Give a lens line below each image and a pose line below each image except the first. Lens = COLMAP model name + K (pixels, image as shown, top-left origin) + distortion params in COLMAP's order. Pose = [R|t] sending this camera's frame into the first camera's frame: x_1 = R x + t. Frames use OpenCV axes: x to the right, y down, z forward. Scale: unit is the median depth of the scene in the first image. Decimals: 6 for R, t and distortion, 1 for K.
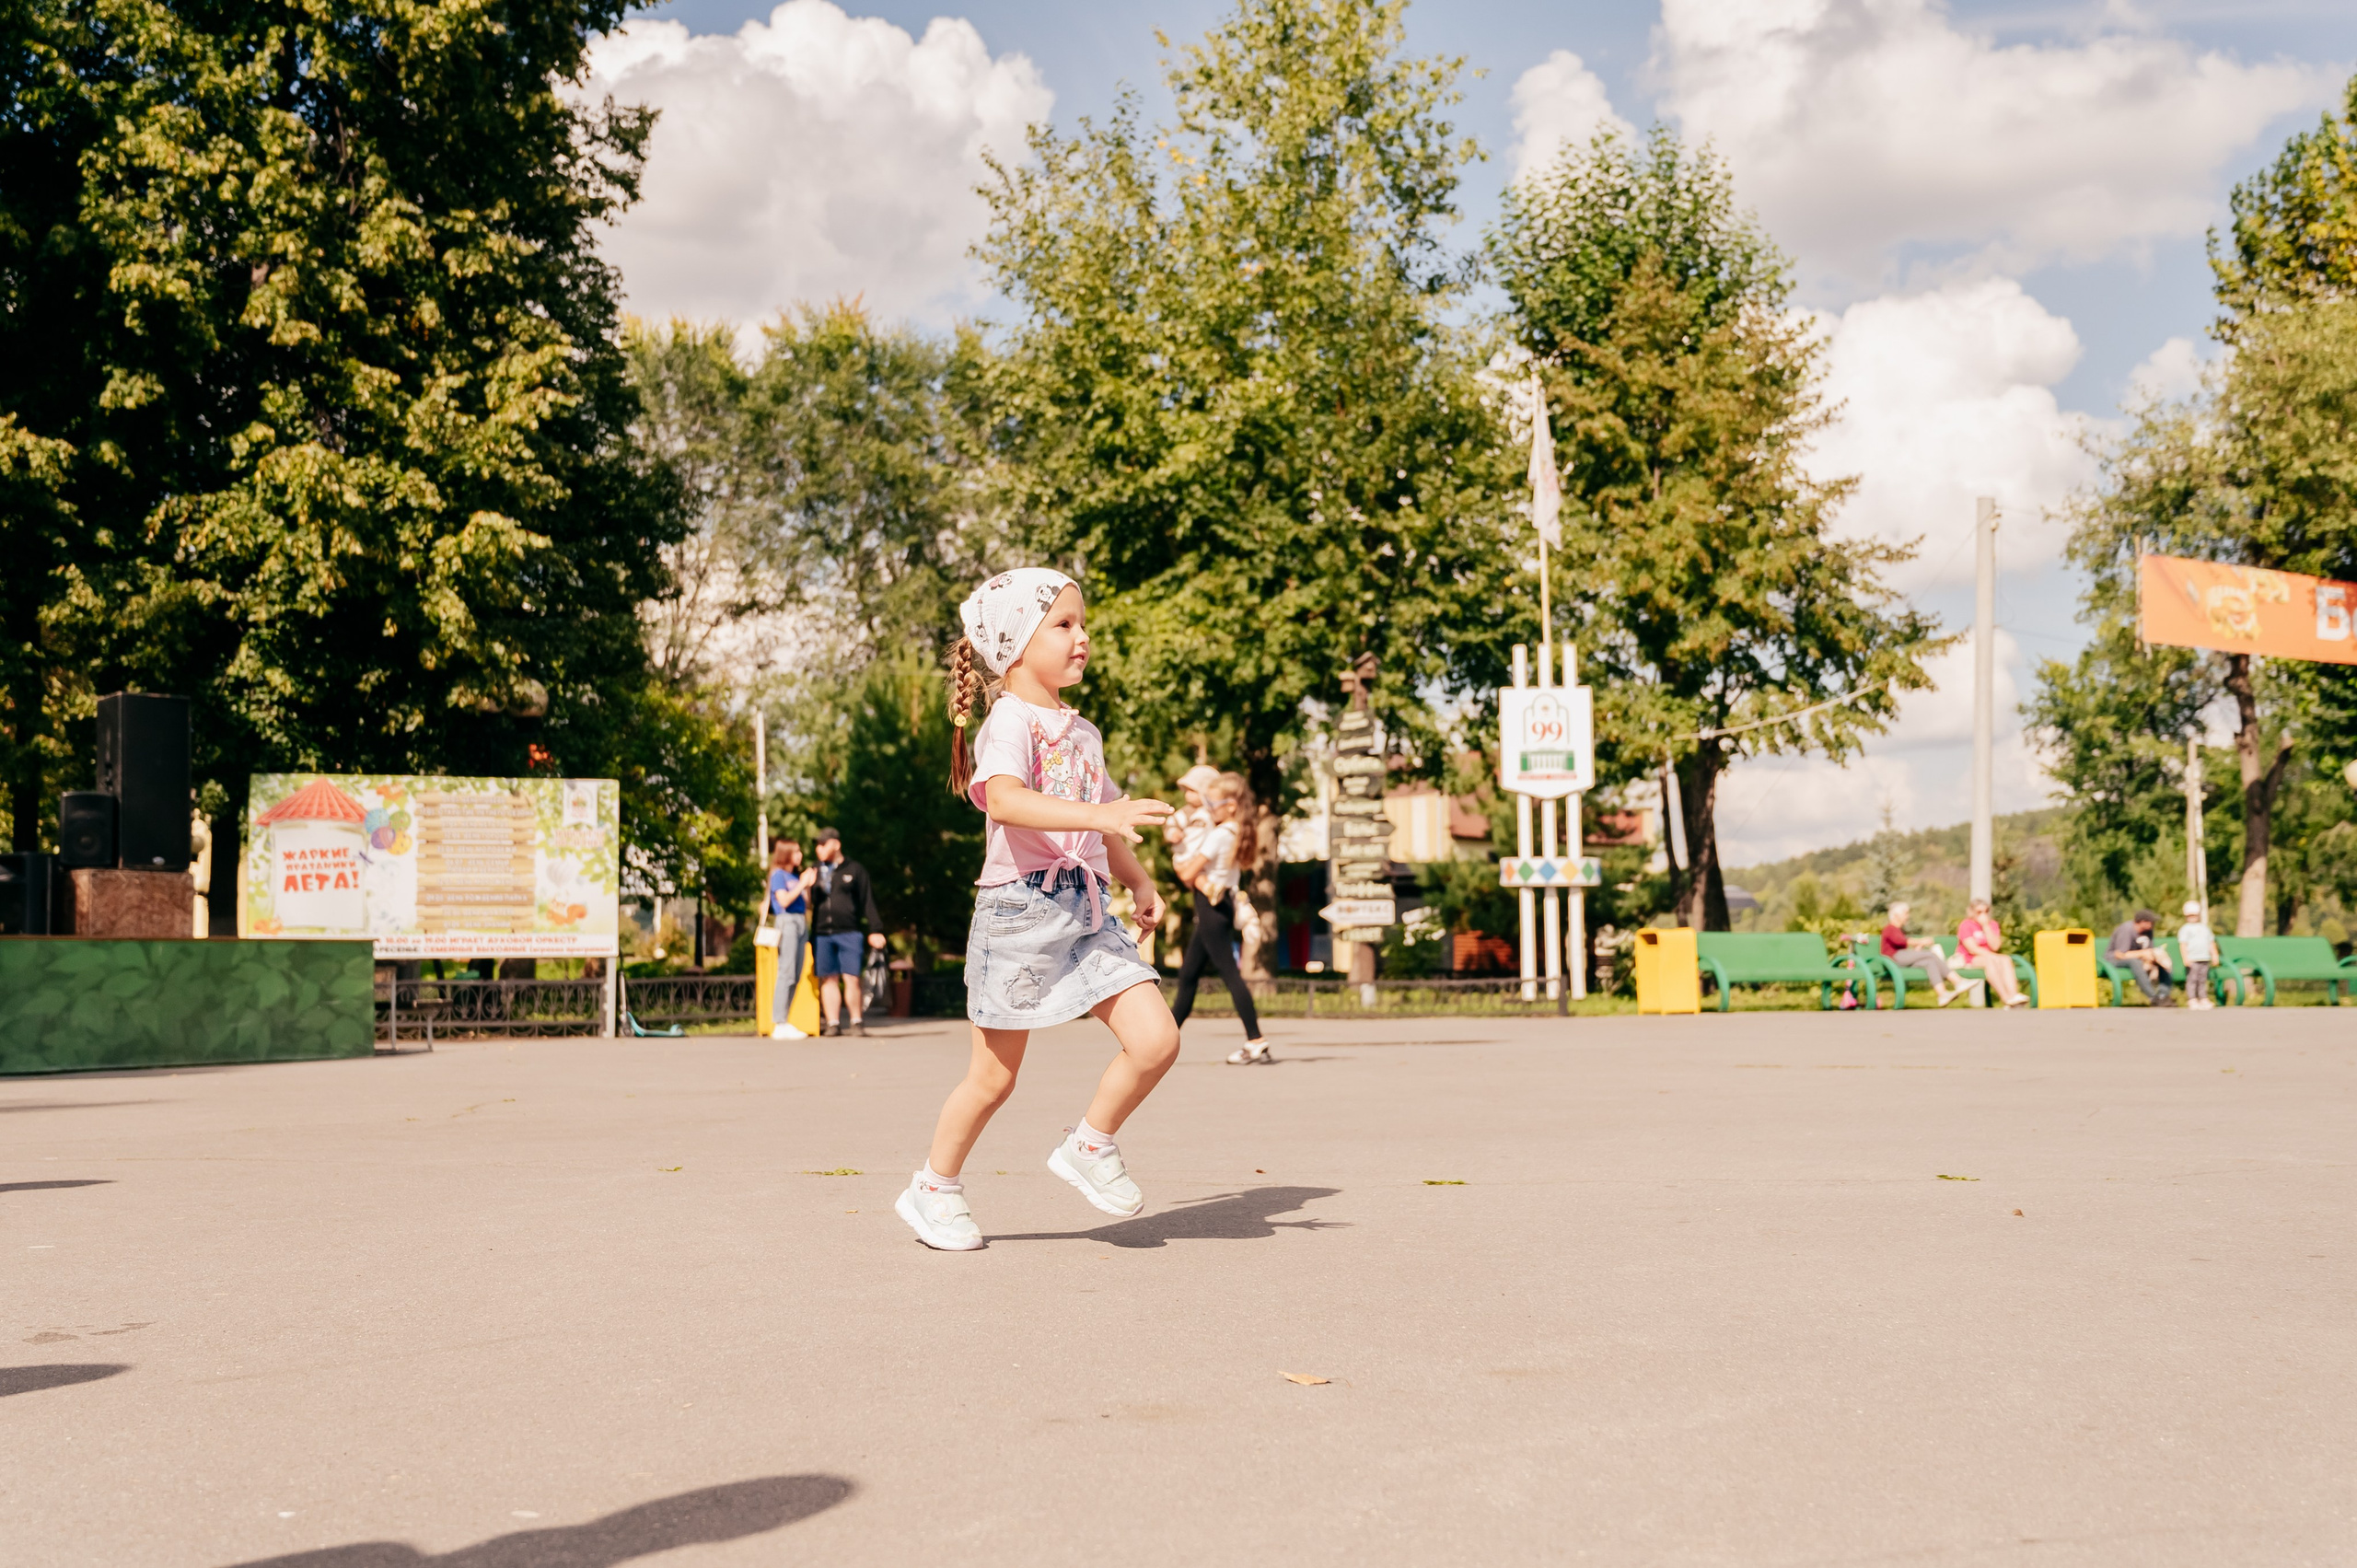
lens RADIAL K [[2391.9, 0, 1209.5], [0, 2391.9, 774.6], [0, 0, 1]] dist [-0.022912, 0.000000]
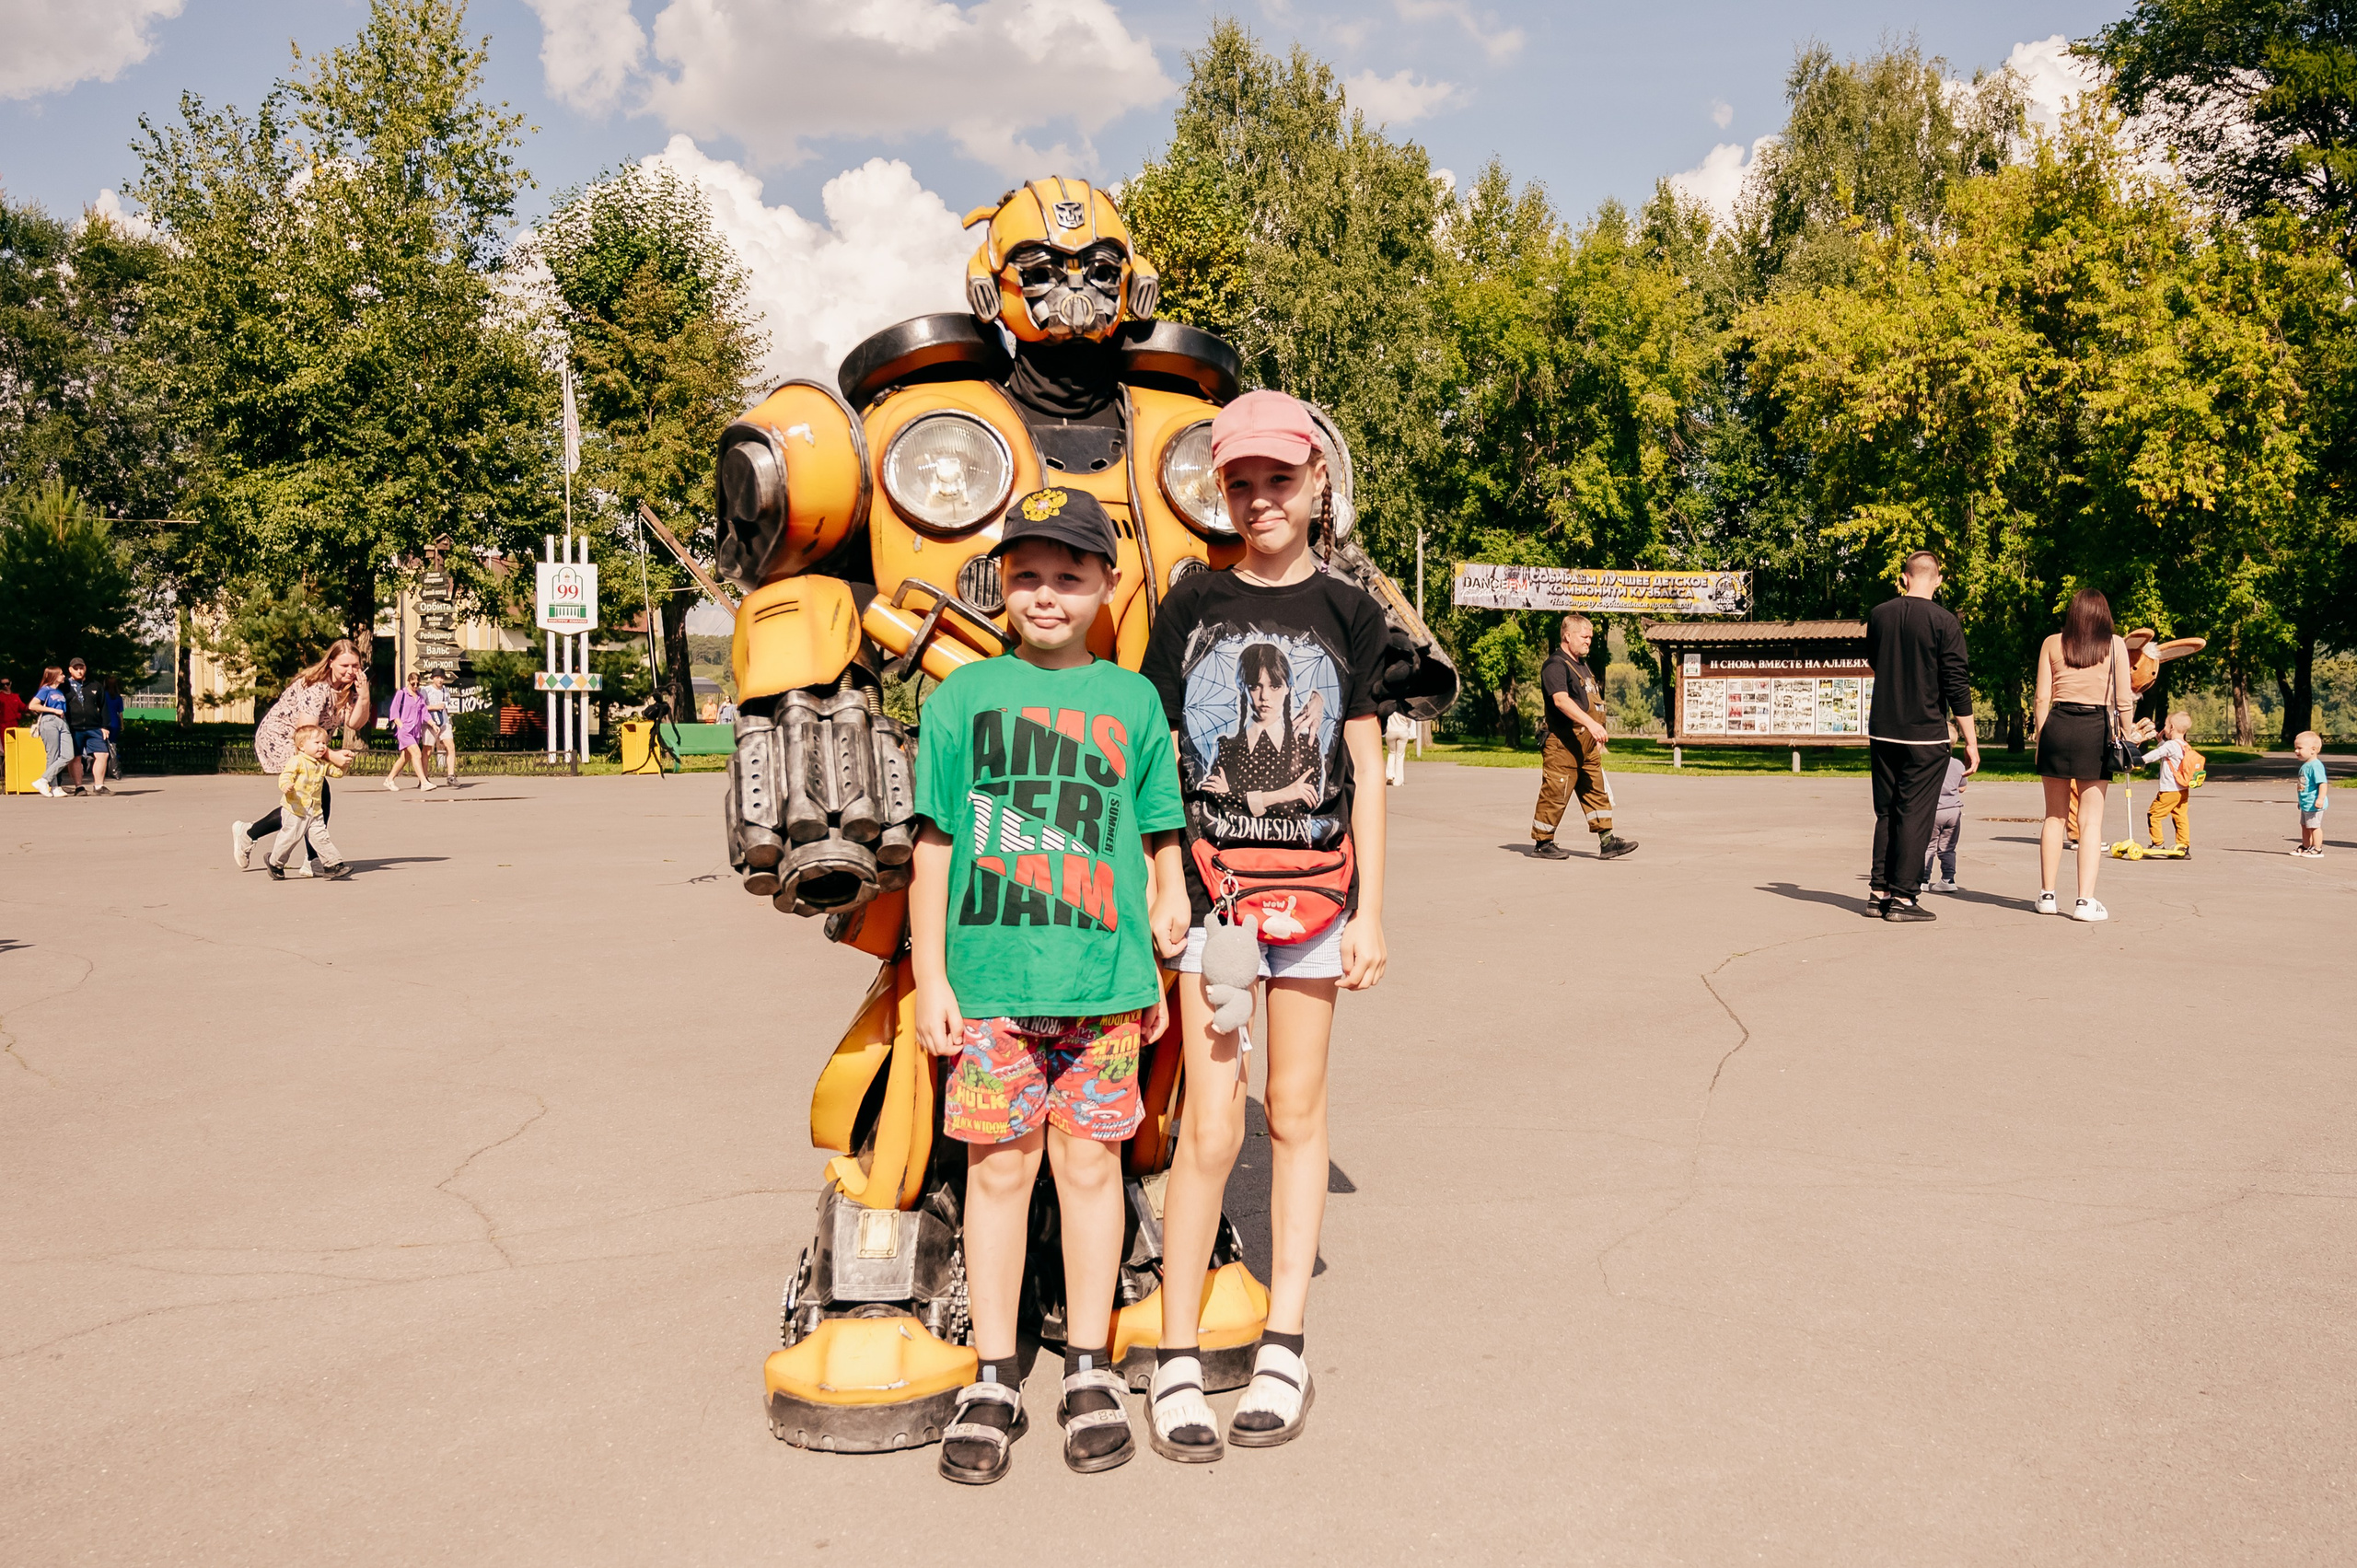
lens RADIAL K [[1887.4, 0, 1242.5], [0, 1887.4, 732.7], [0, 0, 1]] dist [-0.039523, 0.013423]
pose [[0.887176, 0.007084, 0.461376, -0.029026], [-0.047859, 0.995902, 0.076736, -0.037718], [-0.458942, -0.090160, 0.883880, -0.260267]]
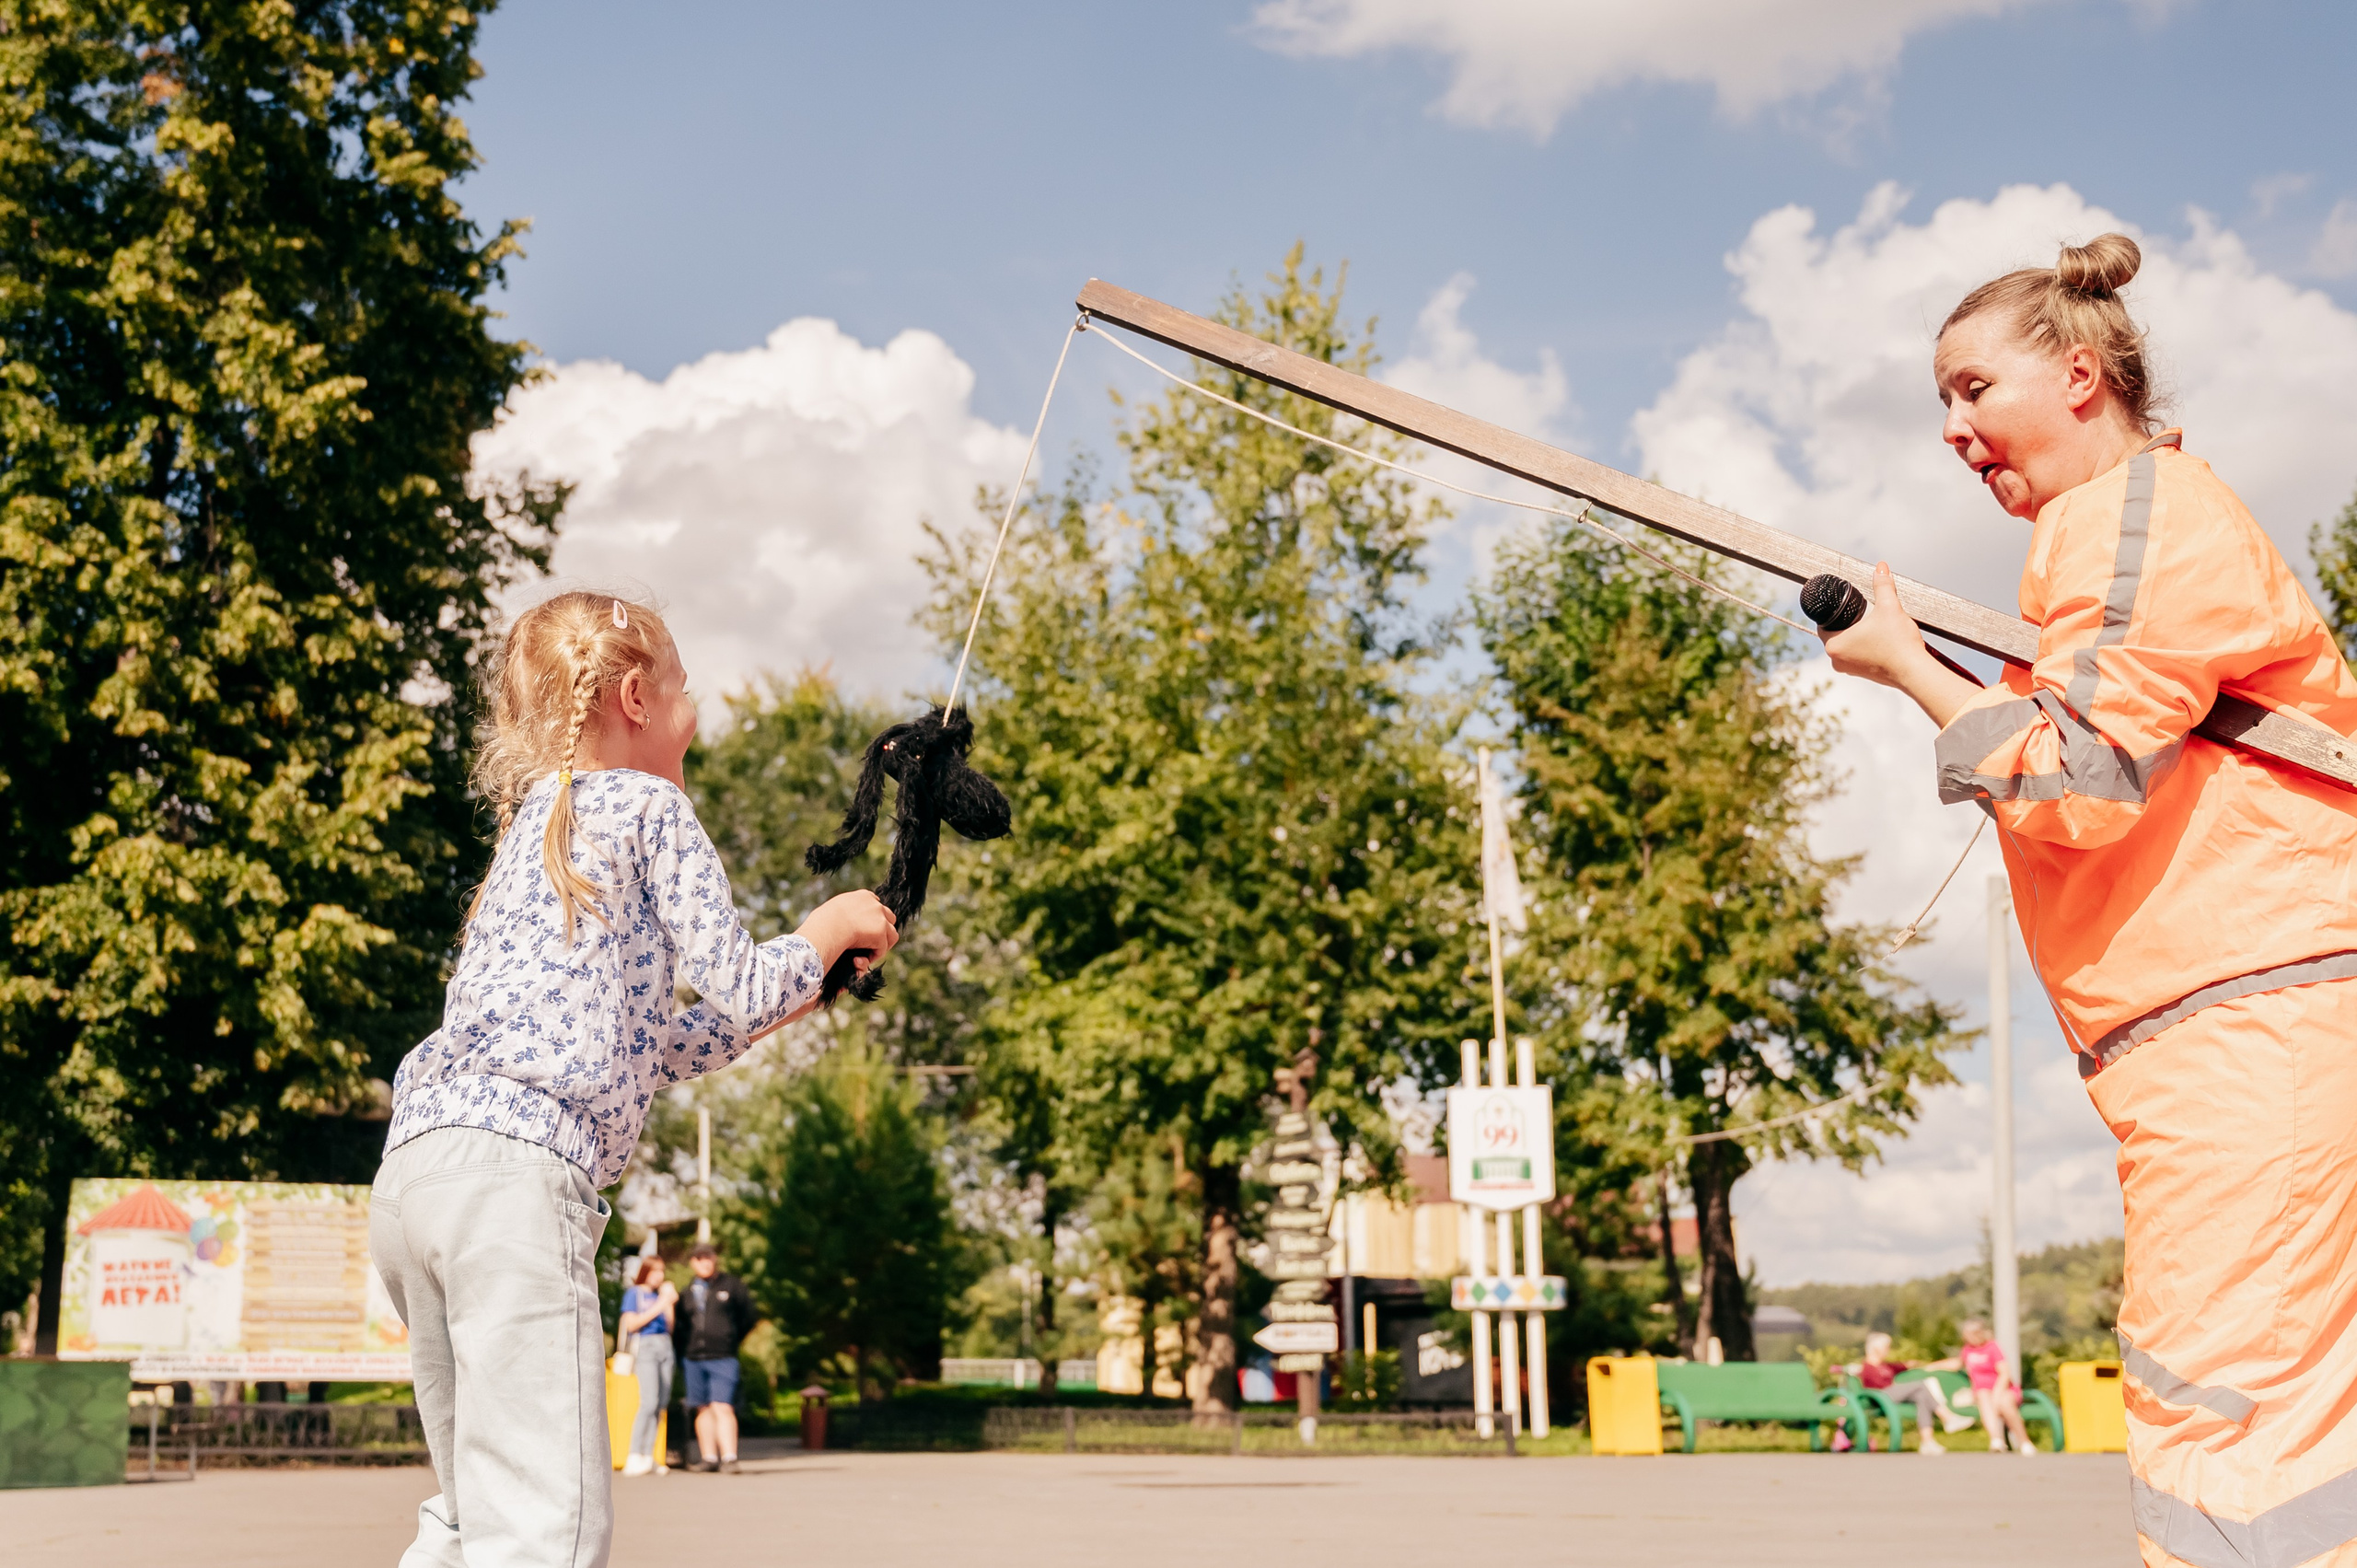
lens RADIAL K [[2656.6, 0, 1088.2], [0, 2656.6, 770.5], [0, 0, 1]] dist [-0.025291, 0.000000]
pose [[0.997374, -0.007652, -0.072017, 0.052845], [-0.003304, 0.988560, -0.150794, -0.002611], [0.072347, 0.150636, 0.985939, -0.025517]]
